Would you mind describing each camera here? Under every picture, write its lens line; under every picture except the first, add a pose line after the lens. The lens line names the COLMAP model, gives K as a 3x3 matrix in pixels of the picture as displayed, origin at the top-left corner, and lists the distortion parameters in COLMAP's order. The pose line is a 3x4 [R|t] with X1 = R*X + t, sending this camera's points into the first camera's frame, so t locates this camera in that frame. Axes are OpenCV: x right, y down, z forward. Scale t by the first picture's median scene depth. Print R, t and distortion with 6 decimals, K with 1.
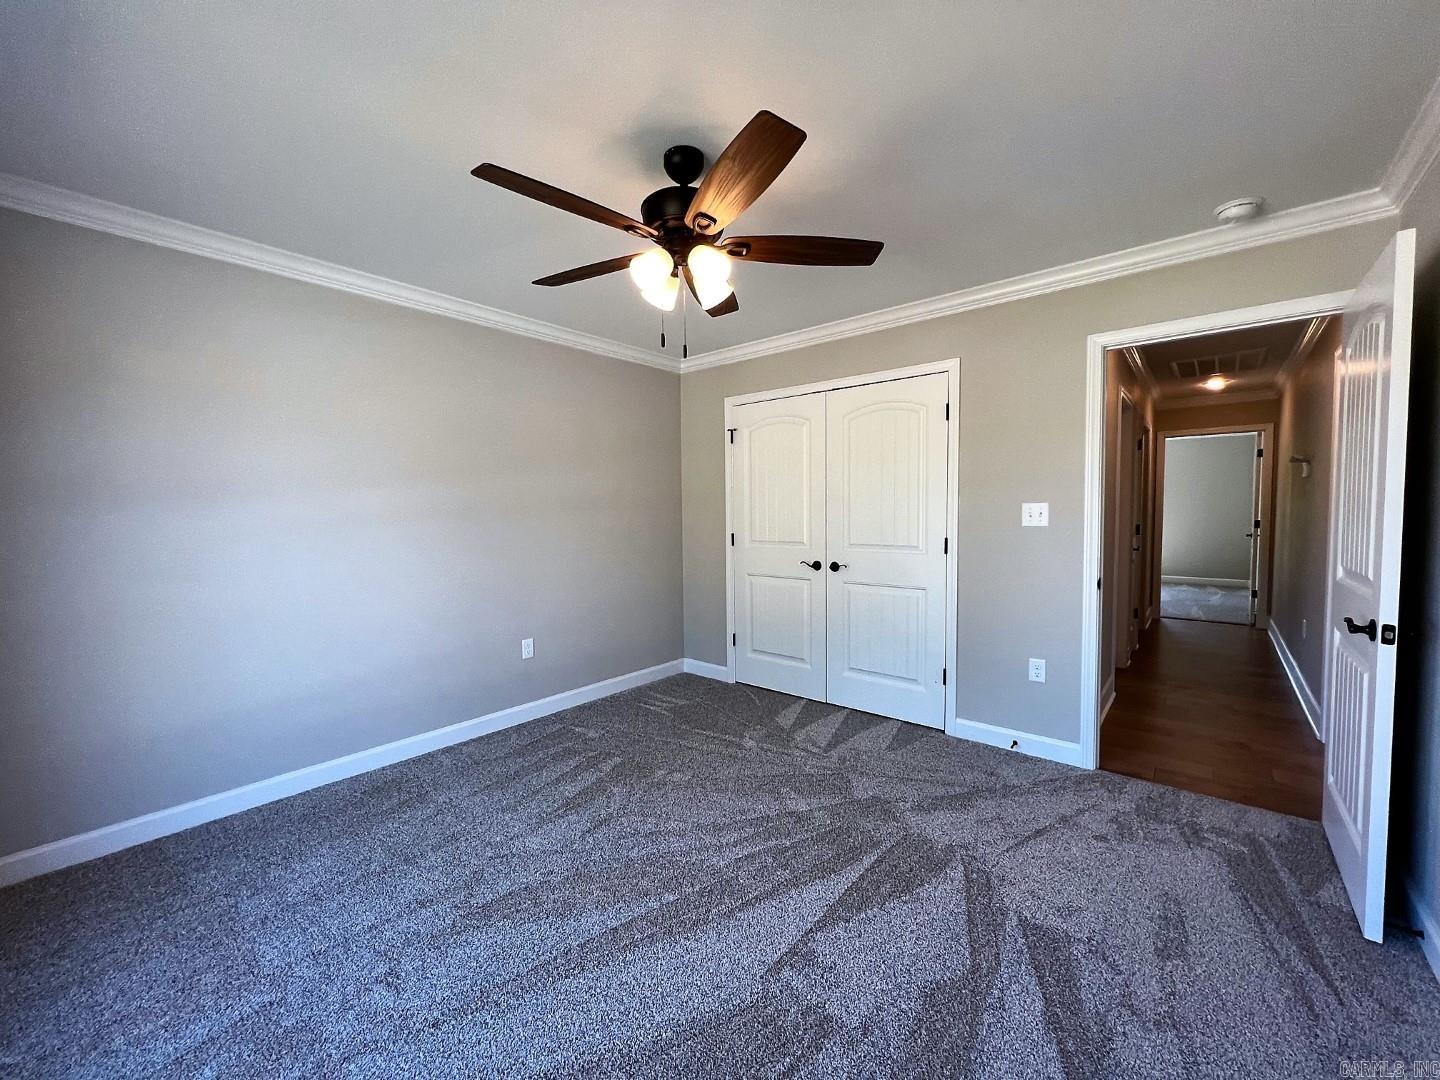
lens RADIAL K [[570.3, 0, 716.3], [0, 570.3, 539.9], [0, 0, 1]] dist [-0.001012, -0.000087]
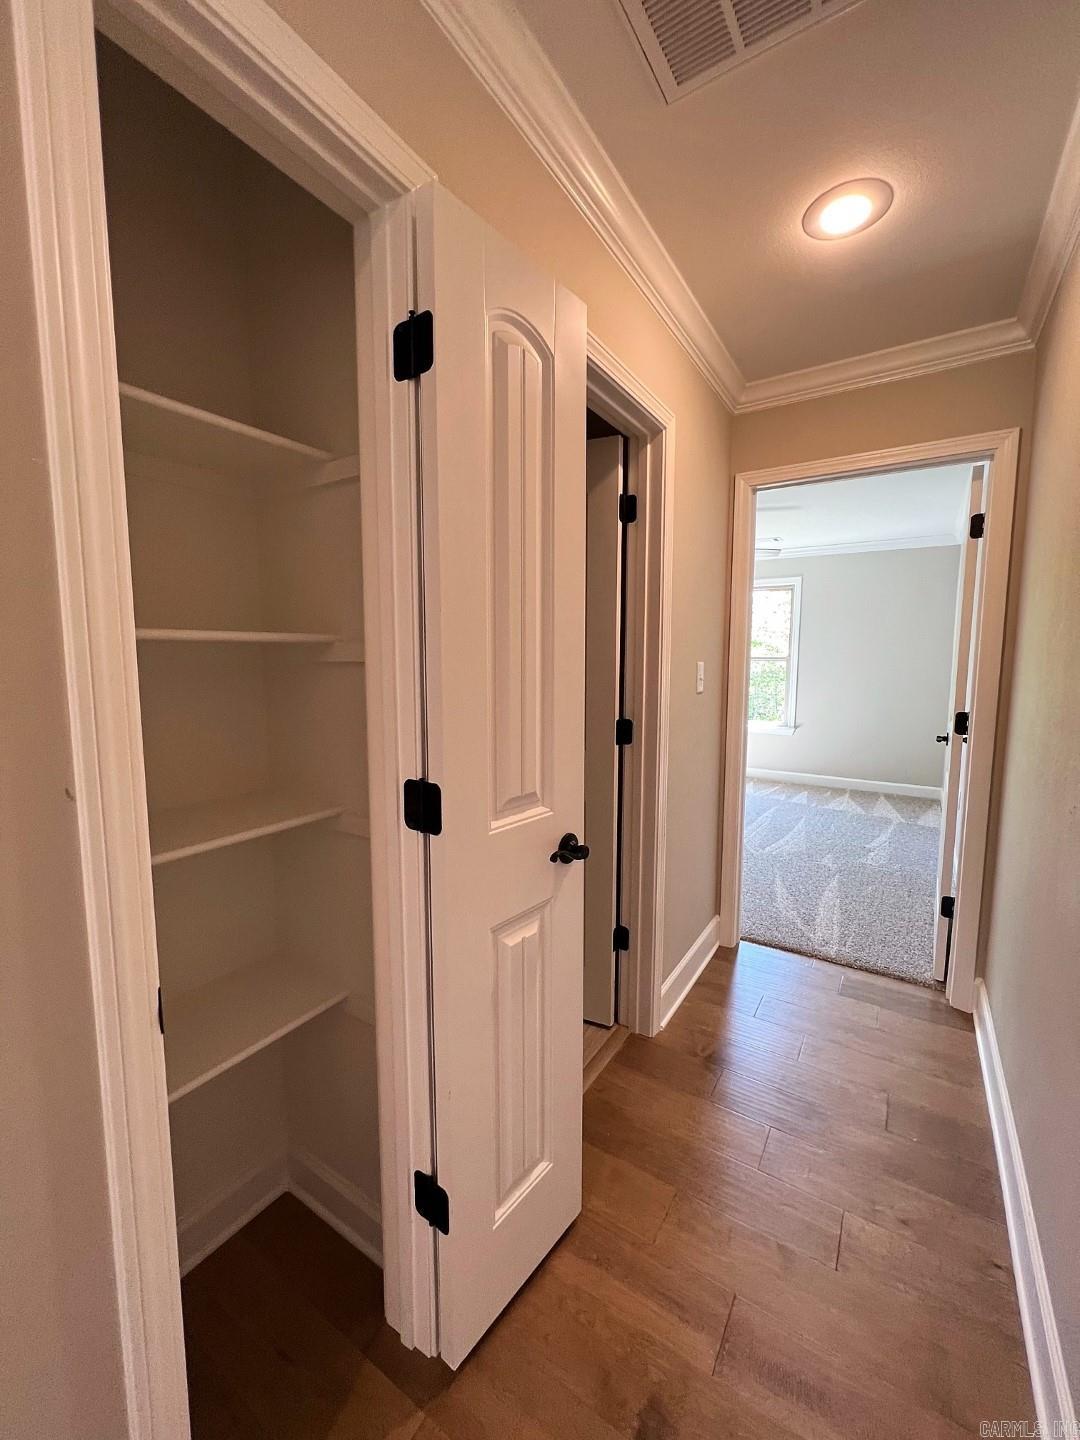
lens RADIAL K [[576.6, 0, 540.0], [0, 576.6, 720.0], [0, 0, 1]] dist [-0.001175, -0.000038]
pose [[0.990737, -0.002062, 0.135780, 0.627913], [-0.005171, 0.998587, 0.052889, -0.046300], [-0.135697, -0.053101, 0.989326, 0.667327]]
